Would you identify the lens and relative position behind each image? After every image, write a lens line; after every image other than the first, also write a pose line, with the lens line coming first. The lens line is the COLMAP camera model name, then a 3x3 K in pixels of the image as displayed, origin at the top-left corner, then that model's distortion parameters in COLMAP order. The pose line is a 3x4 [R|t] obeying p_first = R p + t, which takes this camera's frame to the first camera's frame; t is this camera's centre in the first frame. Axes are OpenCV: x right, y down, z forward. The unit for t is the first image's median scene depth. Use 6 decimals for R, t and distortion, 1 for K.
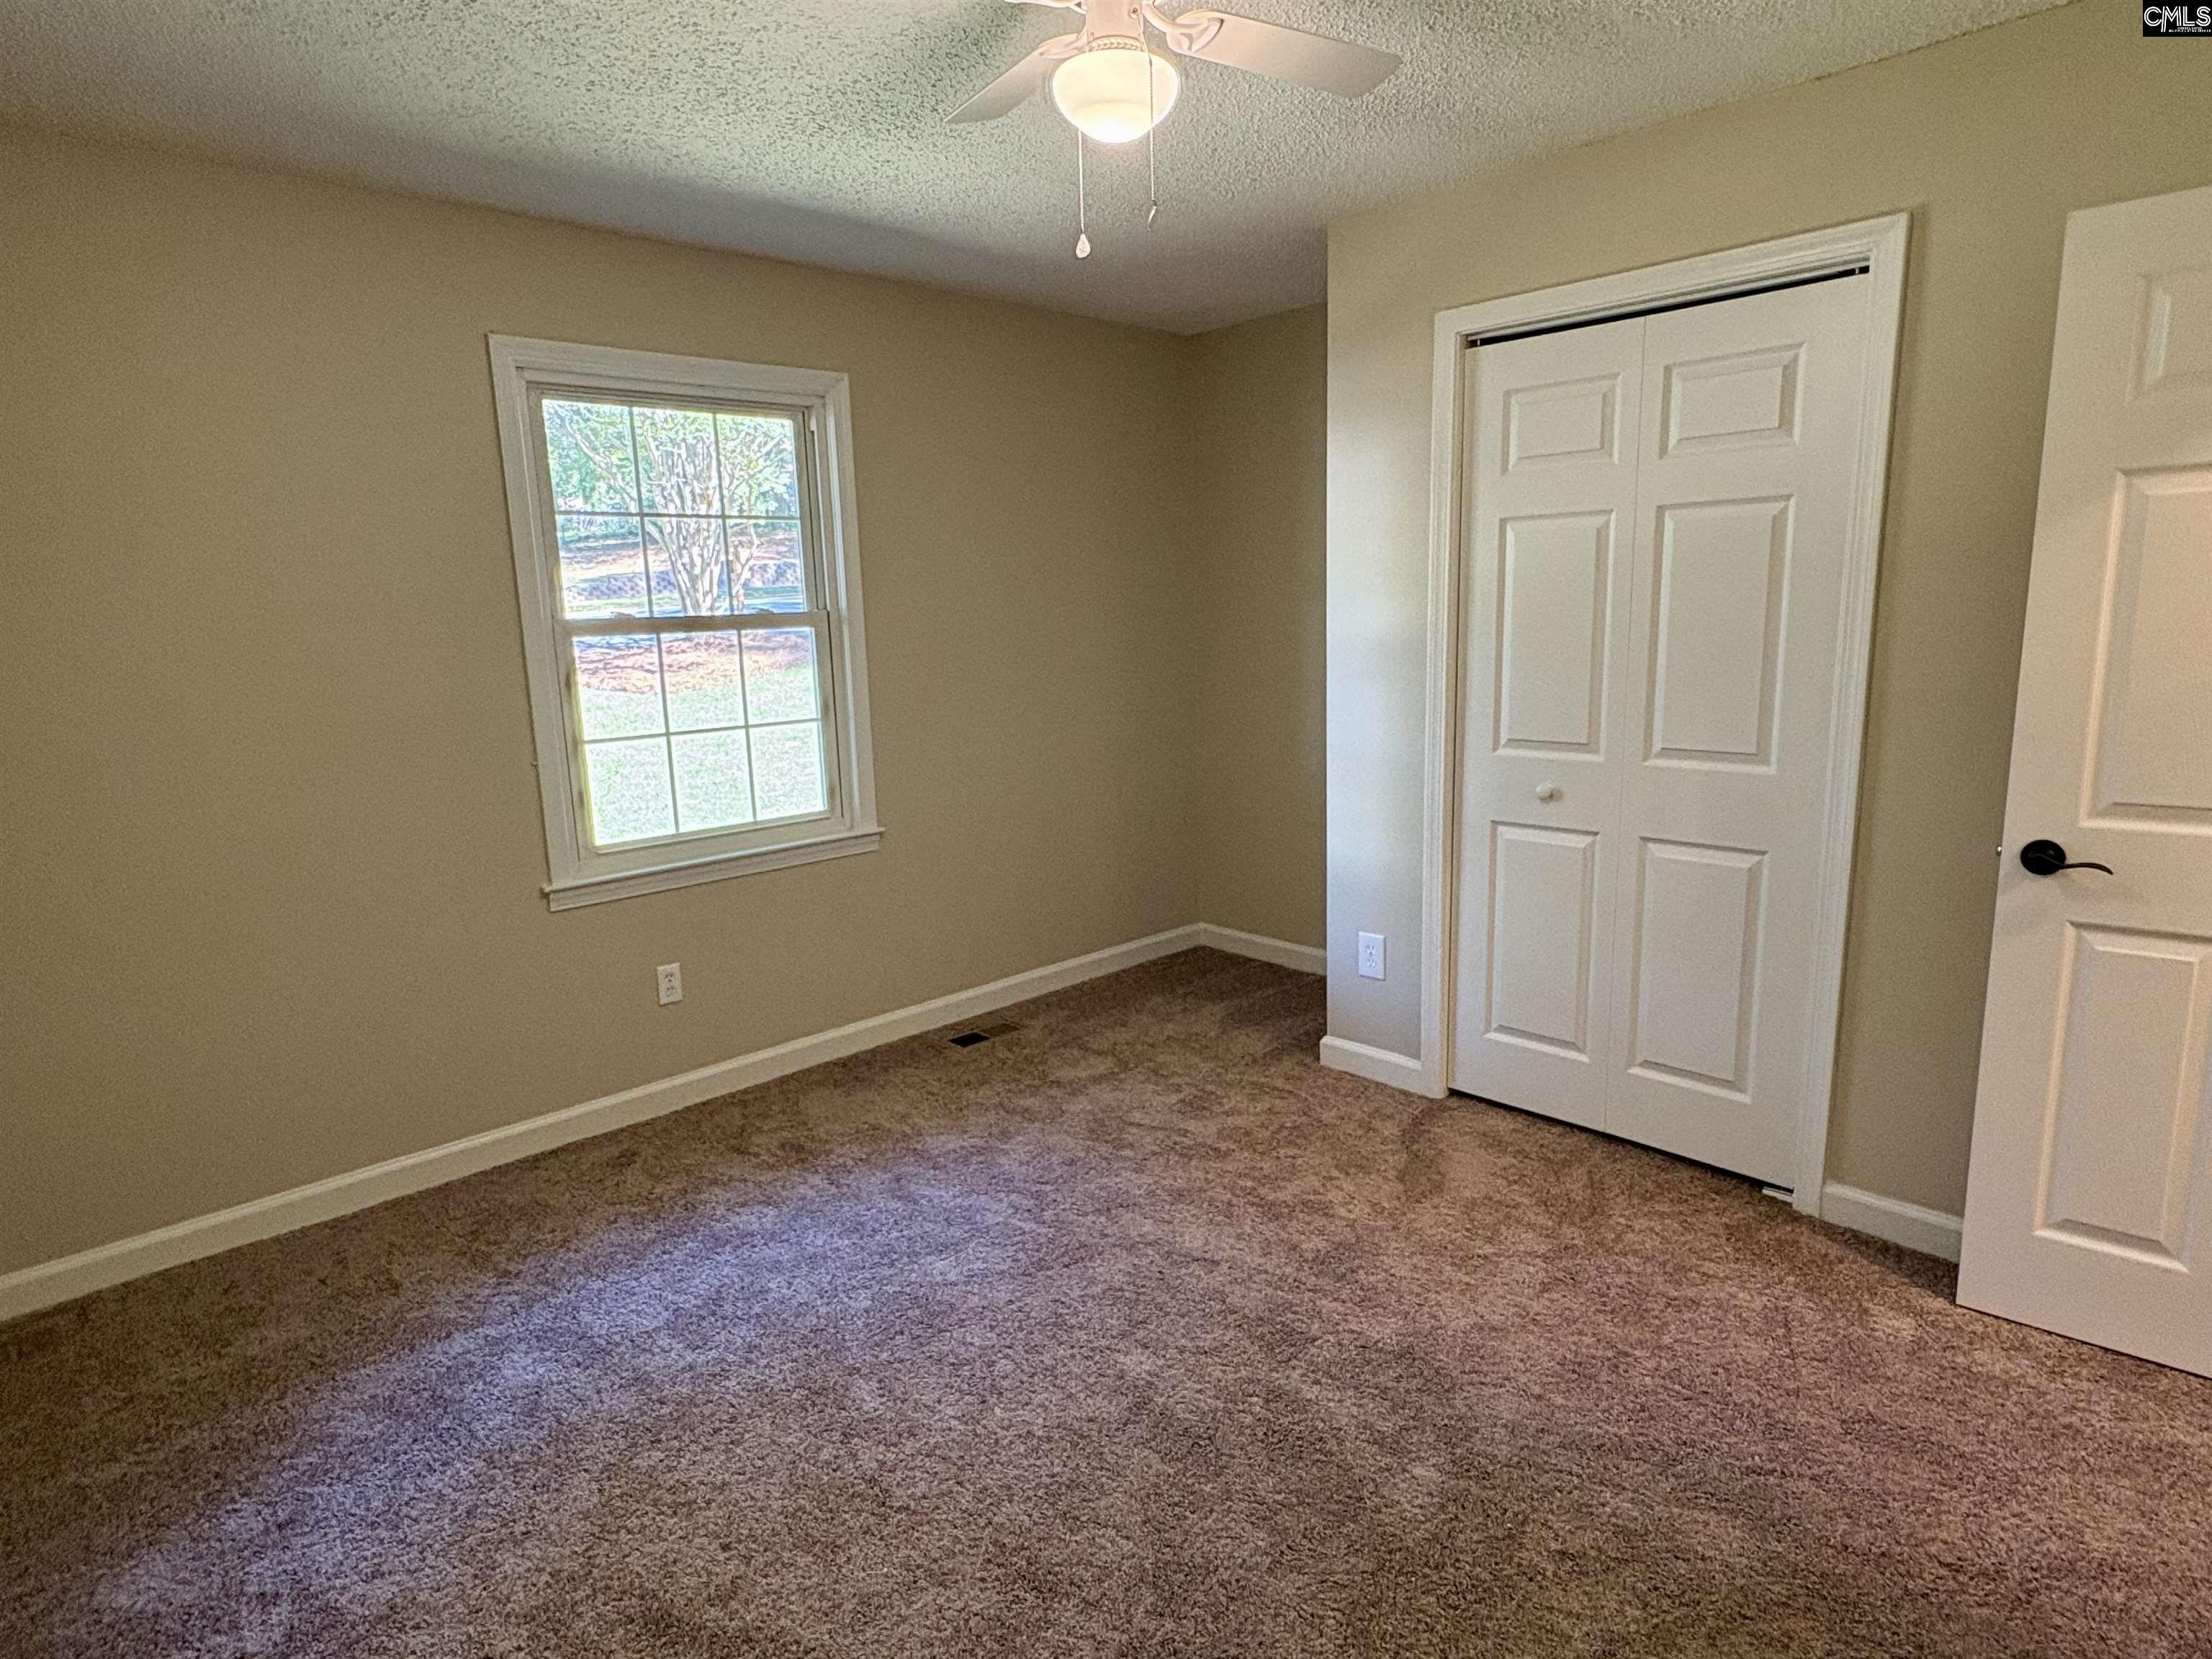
lens RADIAL K [[1238.2, 0, 1118.7], [0, 1238.2, 819.6], [0, 0, 1]] dist [0.002065, 0.000135]
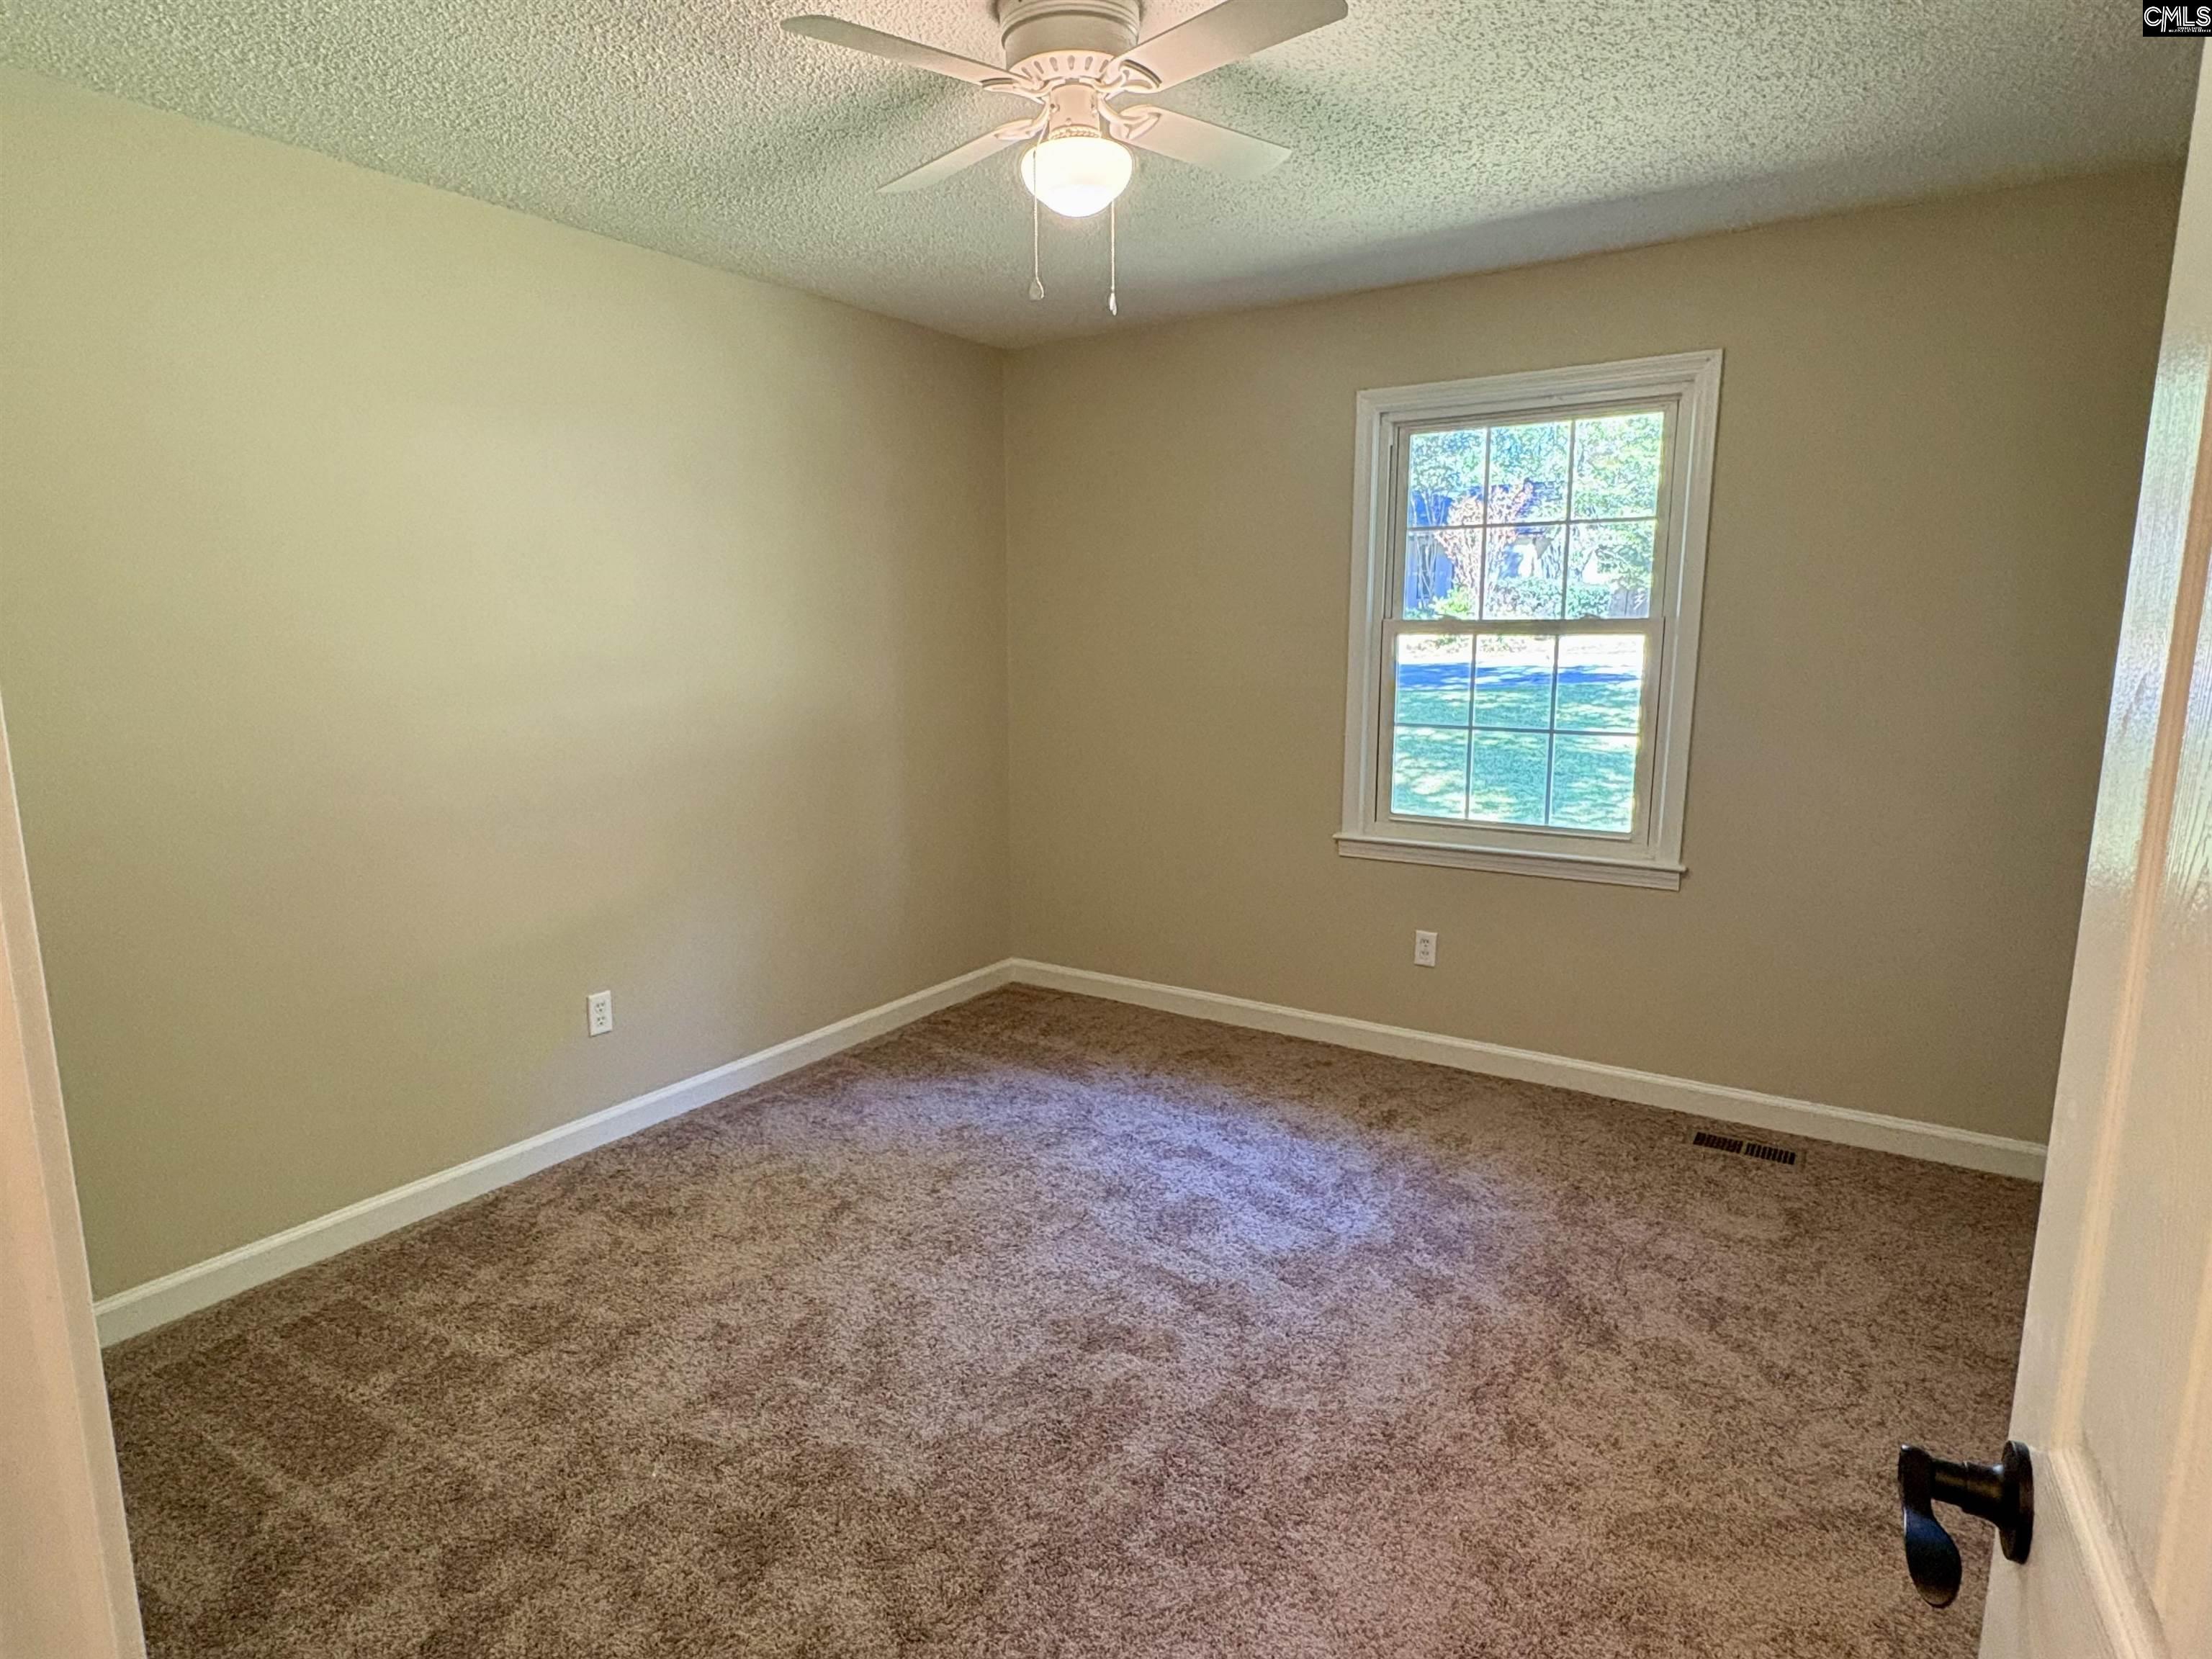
lens RADIAL K [[1238.2, 0, 1113.1], [0, 1238.2, 823.8], [0, 0, 1]] dist [0.002065, 0.000135]
pose [[0.219962, 0.183856, -0.958026, 0.632164], [-0.175411, 0.973526, 0.146557, -0.091855], [0.959608, 0.135811, 0.246389, 0.446271]]
